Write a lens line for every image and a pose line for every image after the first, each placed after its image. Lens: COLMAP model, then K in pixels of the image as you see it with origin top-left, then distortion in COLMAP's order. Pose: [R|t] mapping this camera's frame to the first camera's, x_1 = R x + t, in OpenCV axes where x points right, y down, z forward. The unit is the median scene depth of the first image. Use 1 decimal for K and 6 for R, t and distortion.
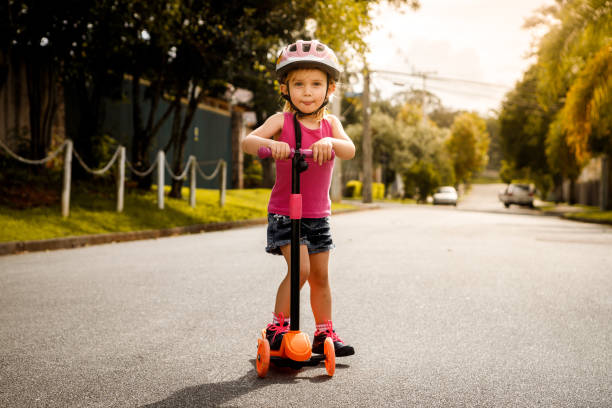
lens RADIAL K [[1064.2, 0, 306.0], [0, 1064.2, 204.0], [0, 0, 1]] dist [0.071027, 0.090934]
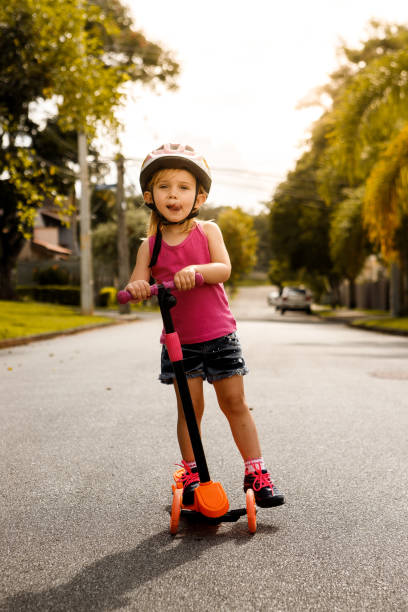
lens RADIAL K [[1064.2, 0, 204.0], [0, 1064.2, 306.0], [0, 0, 1]] dist [0.071027, 0.090934]
pose [[0.990536, -0.025627, 0.134837, 0.007204], [0.025466, 0.999671, 0.002915, -0.010742], [-0.134867, 0.000546, 0.990864, 0.189887]]
